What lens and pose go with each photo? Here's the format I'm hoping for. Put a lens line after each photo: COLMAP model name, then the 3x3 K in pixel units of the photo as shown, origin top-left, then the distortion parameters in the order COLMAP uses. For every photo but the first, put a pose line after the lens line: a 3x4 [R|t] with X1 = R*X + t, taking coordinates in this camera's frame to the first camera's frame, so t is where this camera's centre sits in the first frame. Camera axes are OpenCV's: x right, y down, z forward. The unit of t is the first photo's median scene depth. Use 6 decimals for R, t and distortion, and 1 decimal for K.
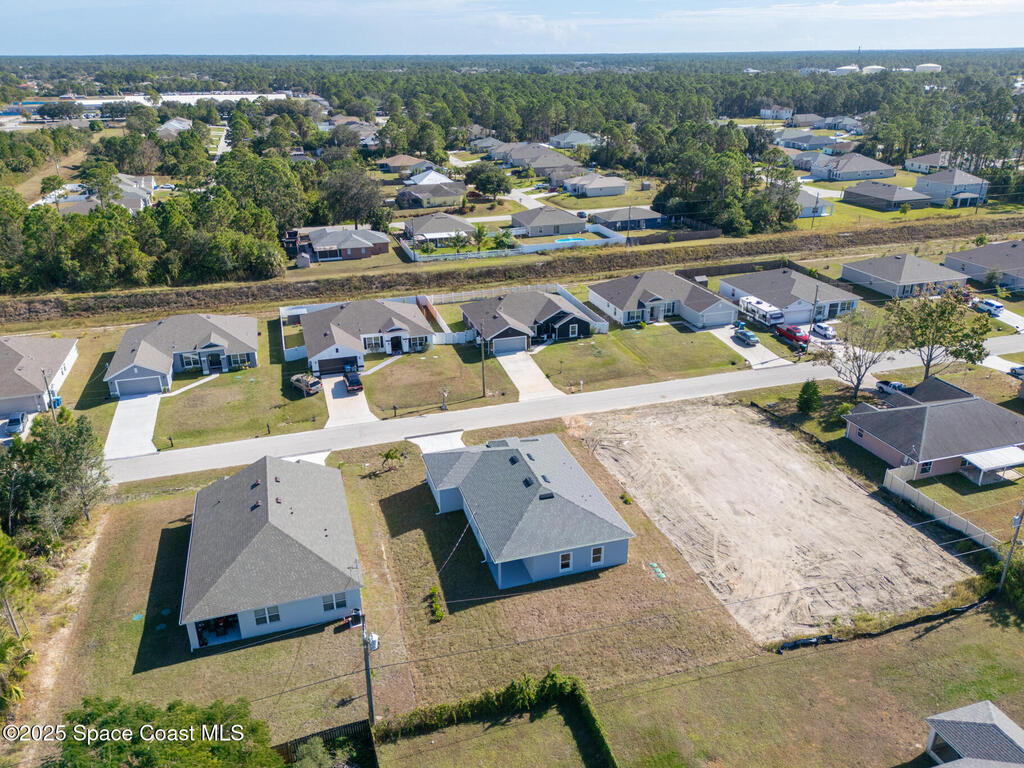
lens RADIAL K [[766.2, 0, 518.0], [0, 766.2, 401.2], [0, 0, 1]] dist [0.086136, -0.103050]
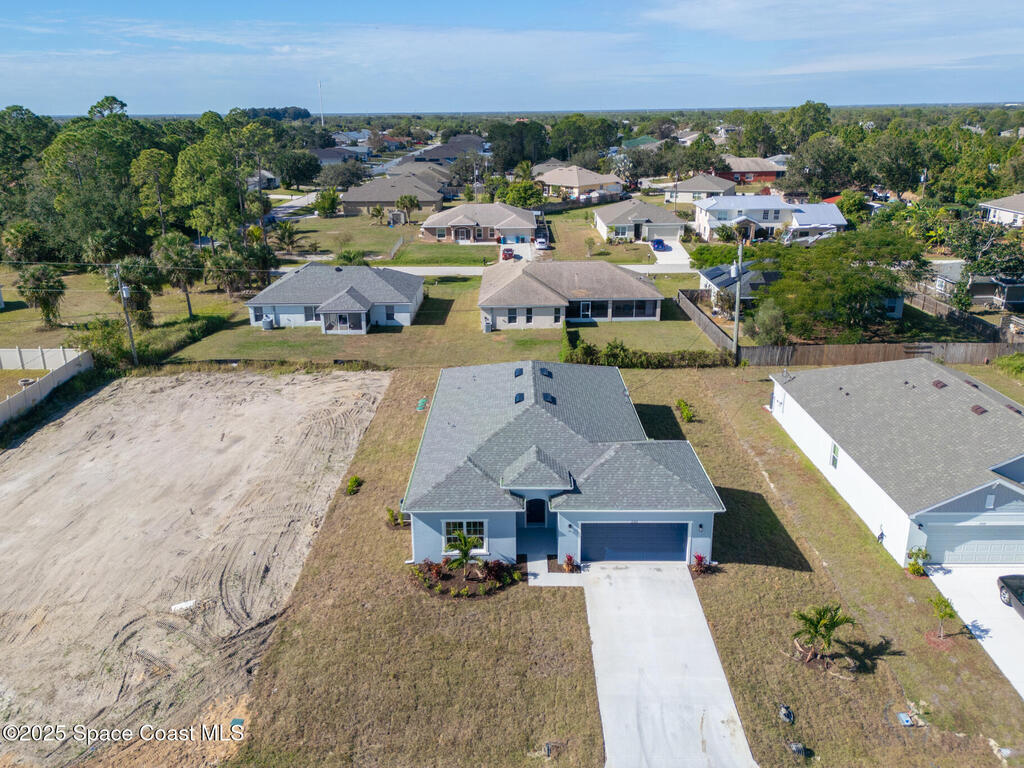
lens RADIAL K [[758.2, 0, 504.4], [0, 758.2, 362.3], [0, 0, 1]] dist [0.085169, -0.090228]
pose [[-0.949942, -0.079324, 0.302190, -0.090194], [0.145827, 0.742831, 0.653404, -0.201676], [-0.276307, 0.664763, -0.694078, 0.870424]]
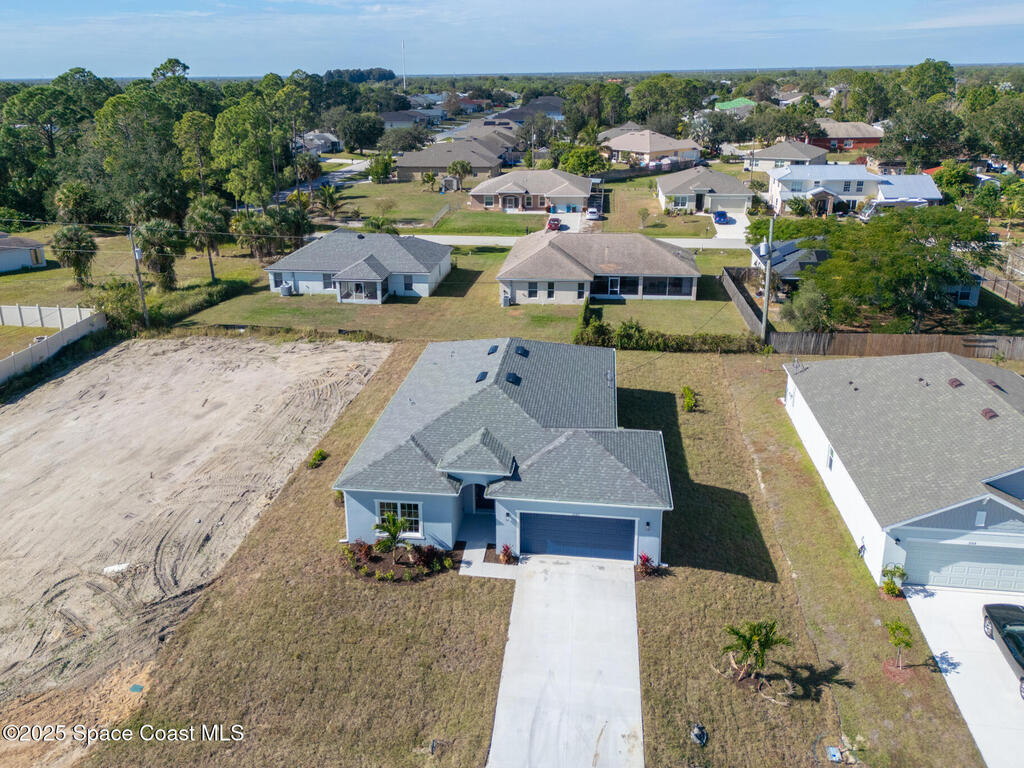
lens RADIAL K [[801.2, 0, 486.9], [0, 801.2, 340.7], [0, 0, 1]] dist [0.084372, -0.090539]
pose [[-0.900540, -0.117559, 0.418578, -0.140100], [0.197585, 0.746930, 0.634867, -0.193123], [-0.387283, 0.654427, -0.649413, 0.852314]]
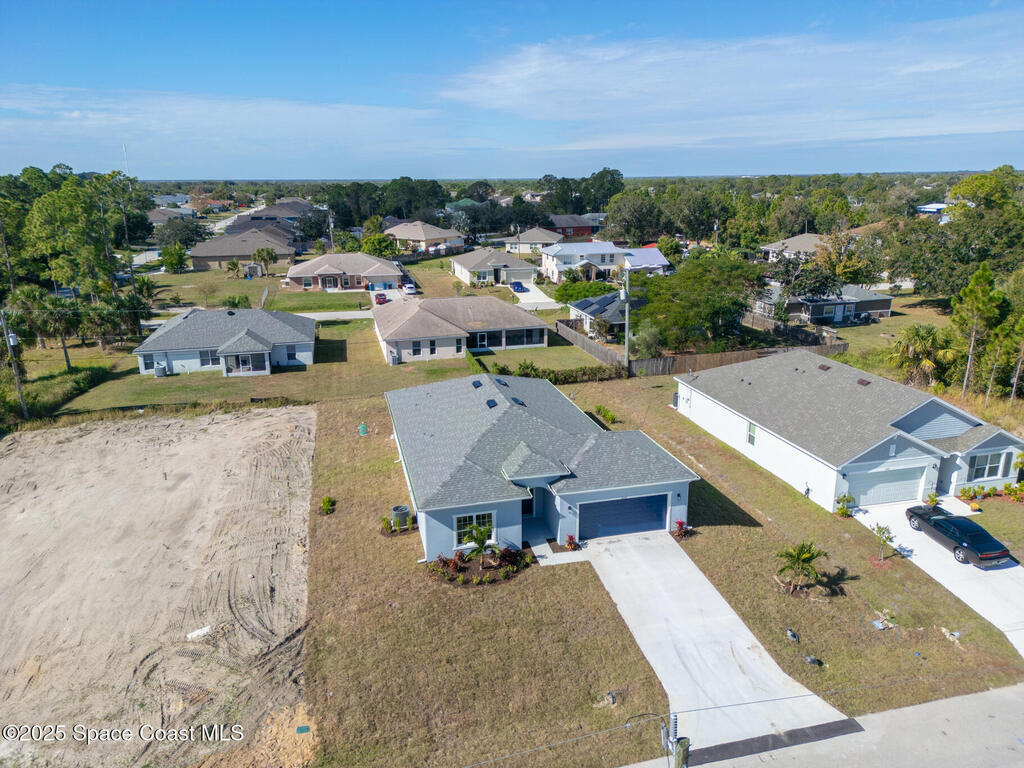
lens RADIAL K [[712.7, 0, 512.0], [0, 712.7, 384.0], [0, 0, 1]] dist [0.077578, -0.077029]
pose [[-0.997999, -0.001550, 0.063217, -0.023084], [0.039732, 0.762359, 0.645934, -0.194376], [-0.049195, 0.647153, -0.760772, 0.898944]]
